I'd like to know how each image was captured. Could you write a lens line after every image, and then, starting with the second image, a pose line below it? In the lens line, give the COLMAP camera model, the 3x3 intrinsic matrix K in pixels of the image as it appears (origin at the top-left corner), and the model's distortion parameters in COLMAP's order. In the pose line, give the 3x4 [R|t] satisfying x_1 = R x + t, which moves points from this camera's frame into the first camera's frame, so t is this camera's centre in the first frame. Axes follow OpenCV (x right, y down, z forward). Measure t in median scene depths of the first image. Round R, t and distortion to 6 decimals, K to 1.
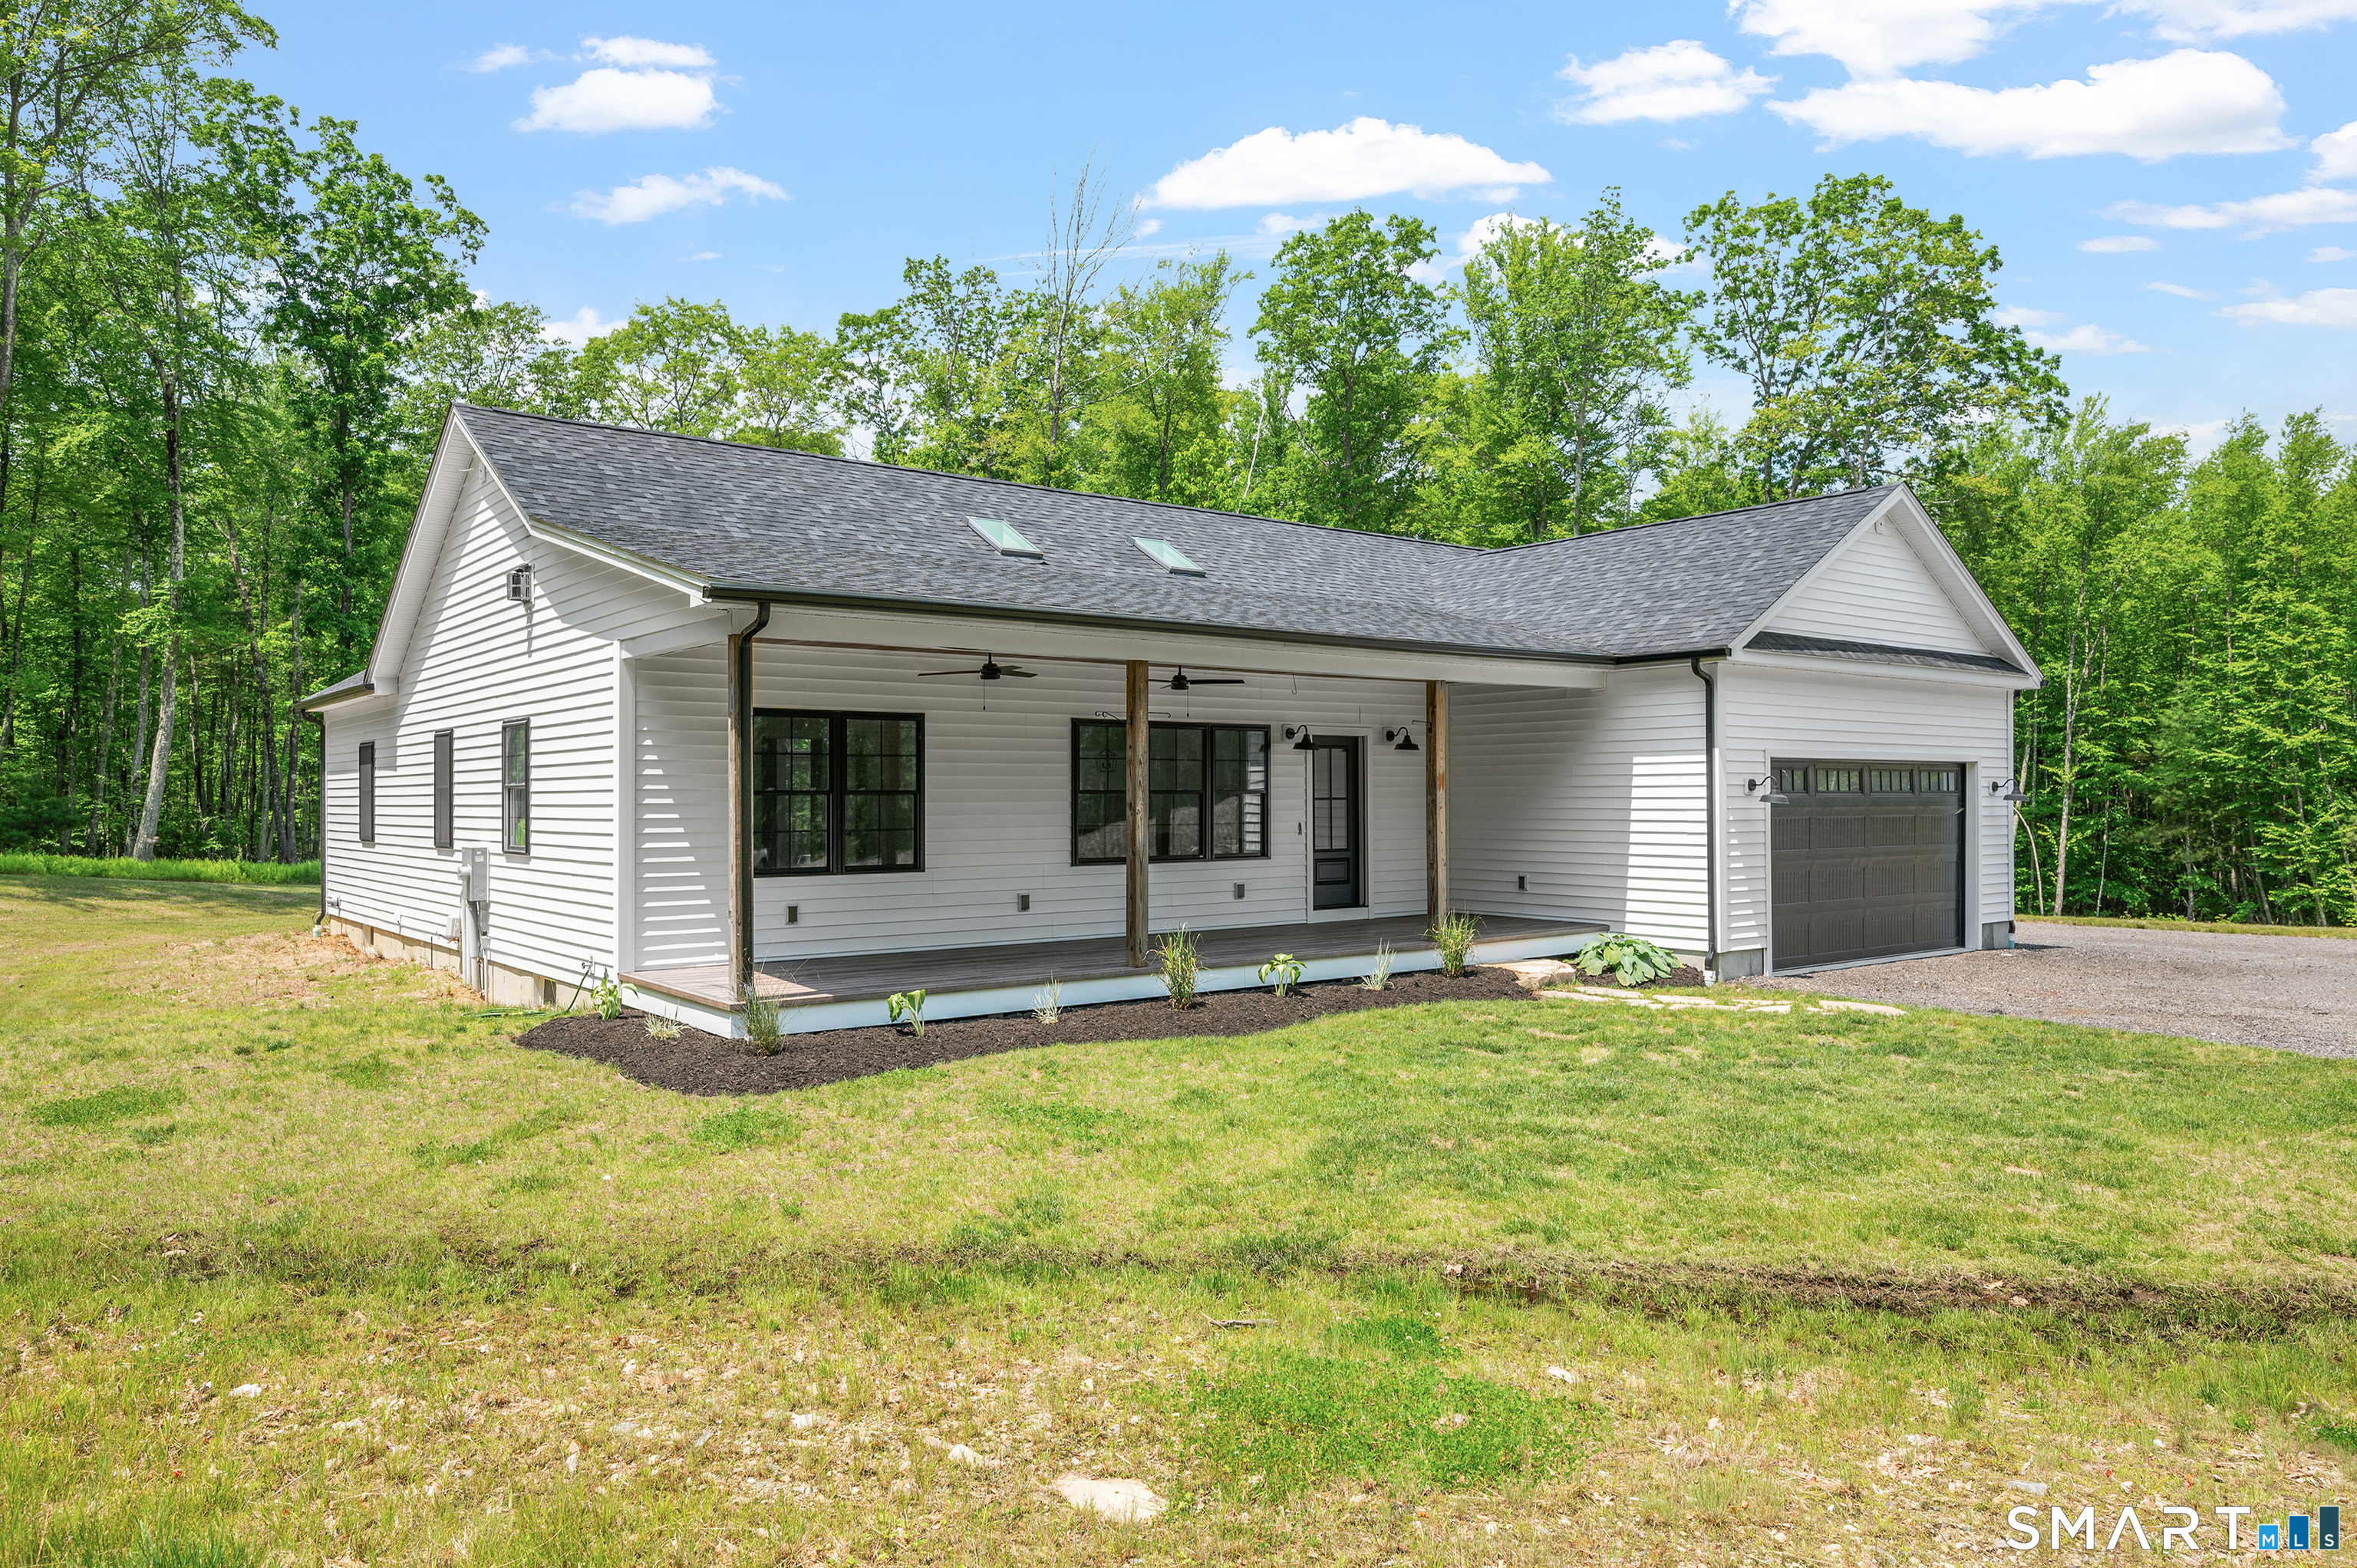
lens RADIAL K [[1577.9, 0, 1167.5], [0, 1577.9, 792.8], [0, 0, 1]] dist [-0.003214, 0.000207]
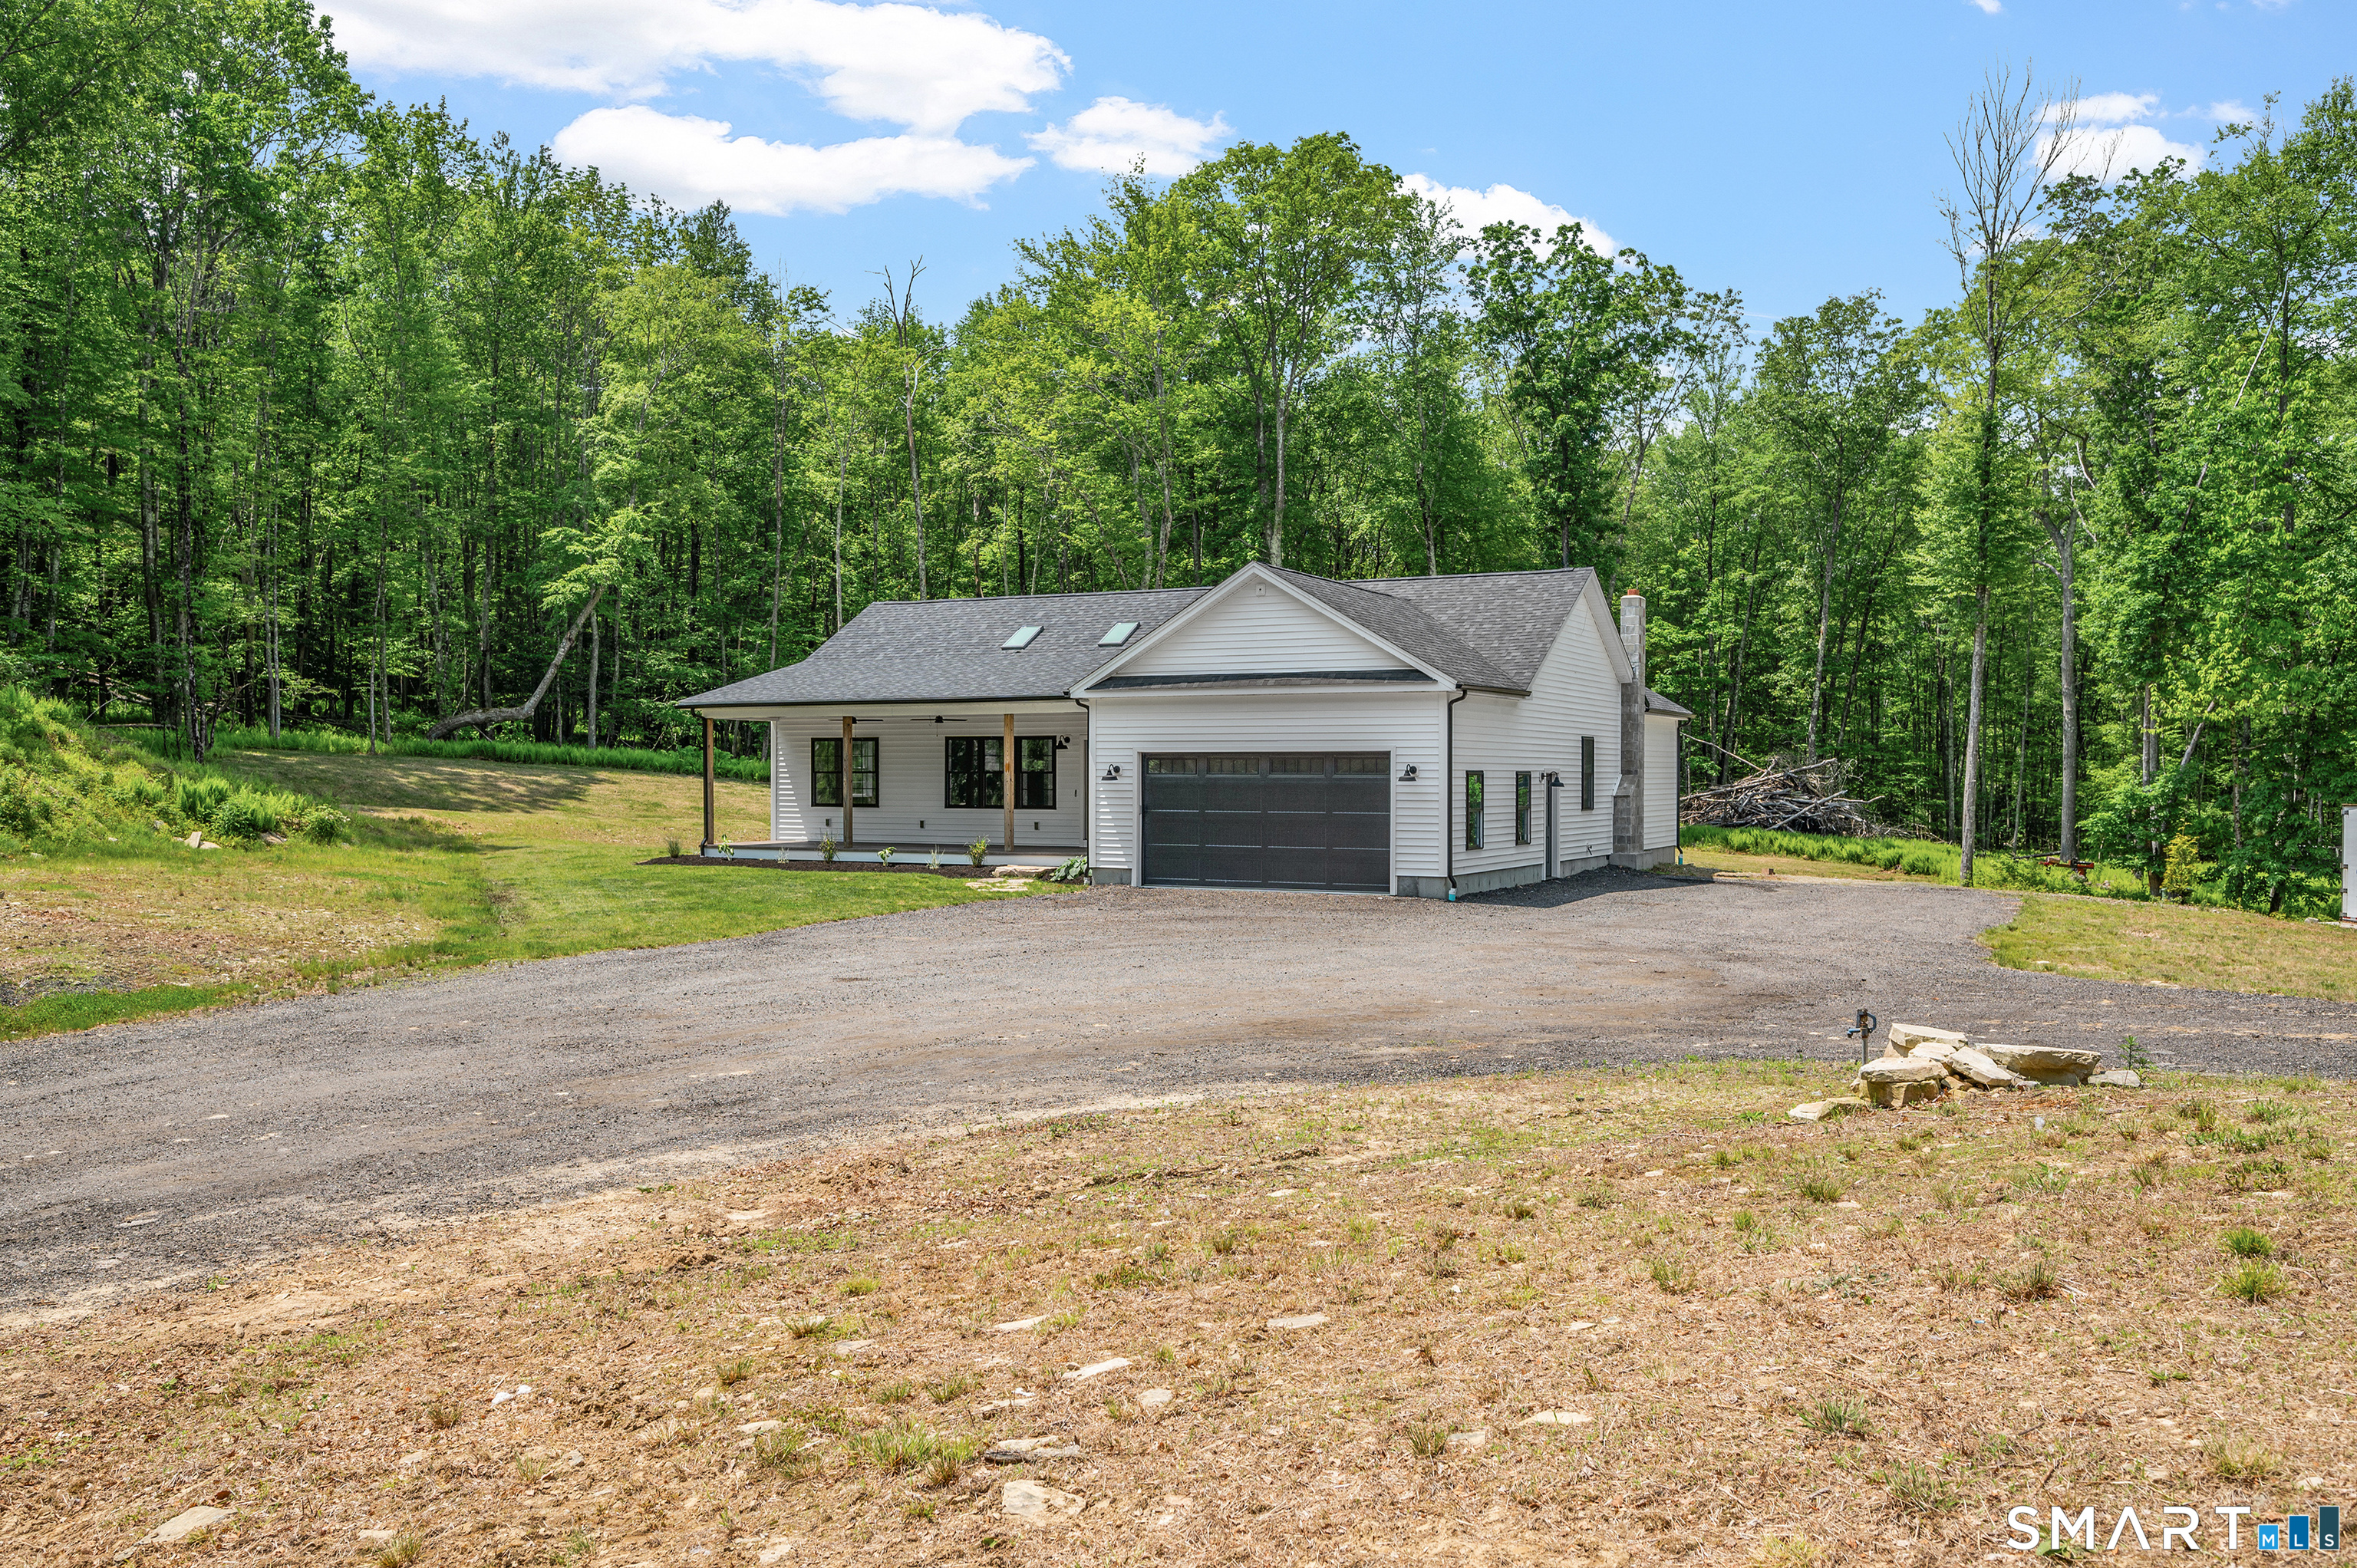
lens RADIAL K [[1832.7, 0, 1148.1], [0, 1832.7, 741.6], [0, 0, 1]] dist [-0.007860, -0.000597]
pose [[0.441406, -0.009265, -0.897260, 0.738704], [0.004634, 0.999957, -0.008045, -0.006575], [0.897296, -0.000606, 0.441430, 0.062979]]
